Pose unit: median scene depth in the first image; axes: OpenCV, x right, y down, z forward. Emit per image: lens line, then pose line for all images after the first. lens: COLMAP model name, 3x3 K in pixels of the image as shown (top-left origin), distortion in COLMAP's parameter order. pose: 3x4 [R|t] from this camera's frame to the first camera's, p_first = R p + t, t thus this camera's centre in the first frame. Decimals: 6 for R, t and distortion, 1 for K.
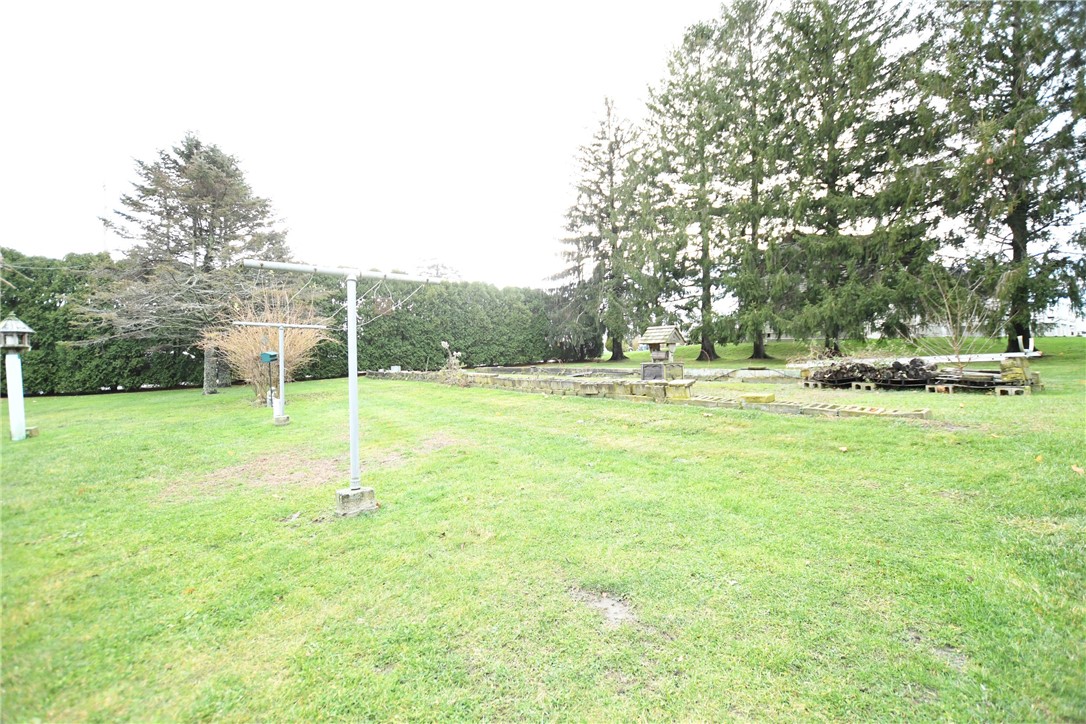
lens RADIAL K [[478.7, 0, 539.7], [0, 478.7, 365.1], [0, 0, 1]] dist [-0.024306, 0.000372]
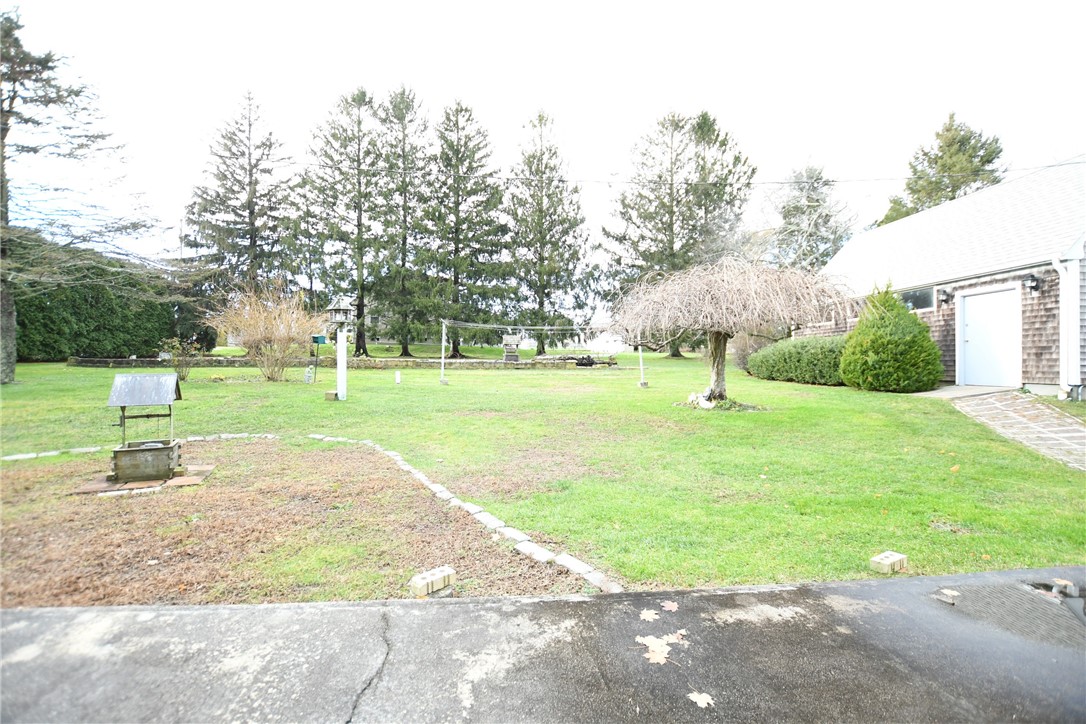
lens RADIAL K [[478.7, 0, 539.7], [0, 478.7, 365.1], [0, 0, 1]] dist [-0.024306, 0.000372]
pose [[0.472089, 0.012465, 0.881463, -0.872789], [-0.005886, 0.999922, -0.010988, 0.036676], [-0.881531, -0.000001, 0.472125, -0.017831]]
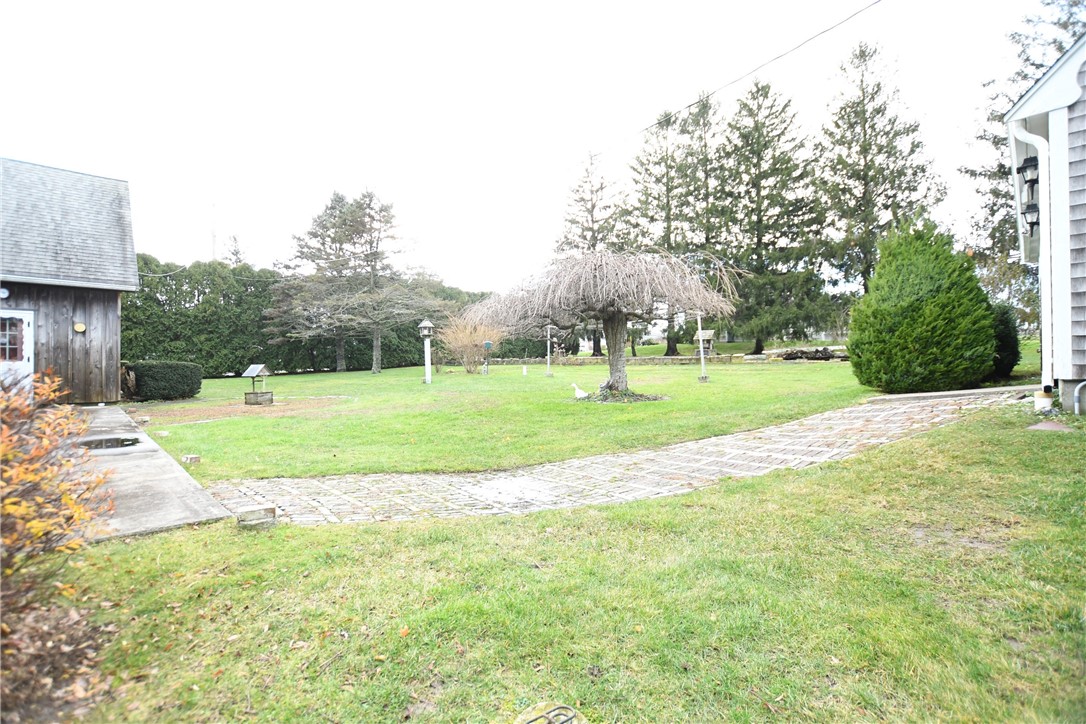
lens RADIAL K [[478.7, 0, 539.7], [0, 478.7, 365.1], [0, 0, 1]] dist [-0.024306, 0.000372]
pose [[0.981349, 0.002877, 0.192212, -0.468088], [-0.001573, 0.999975, -0.006938, 0.043886], [-0.192227, 0.006506, 0.981329, -0.457130]]
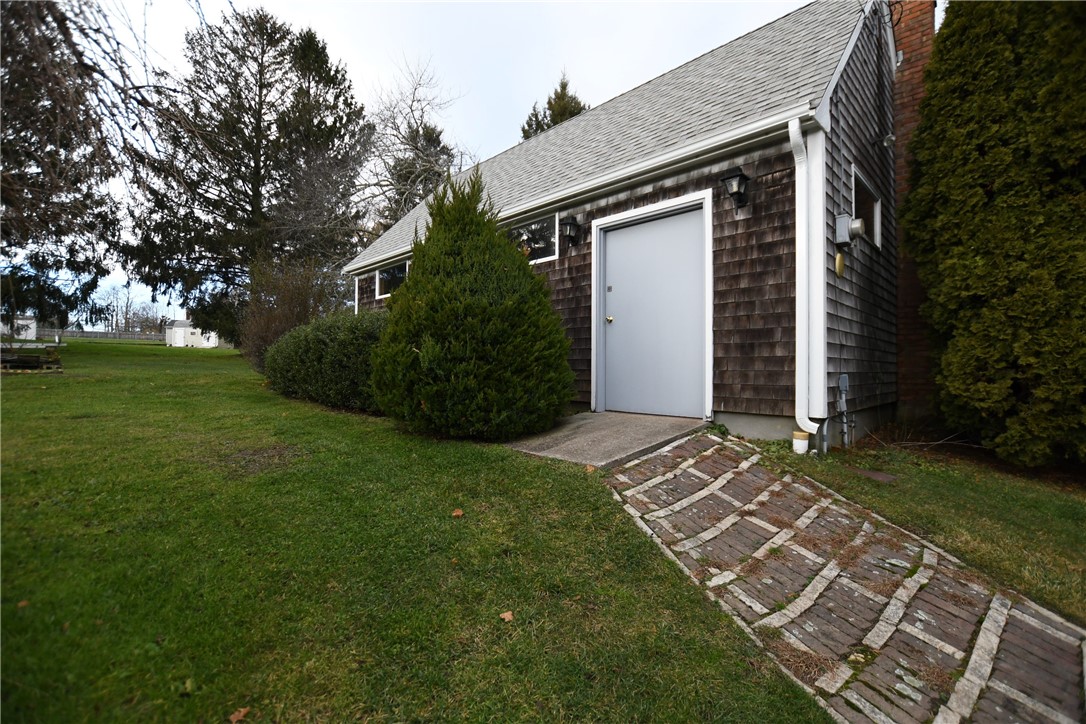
lens RADIAL K [[478.7, 0, 539.7], [0, 478.7, 365.1], [0, 0, 1]] dist [-0.024306, 0.000372]
pose [[-0.206161, 0.013416, 0.978426, -0.361200], [-0.003089, 0.999892, -0.014361, 0.028105], [-0.978513, -0.005983, -0.206097, -0.113539]]
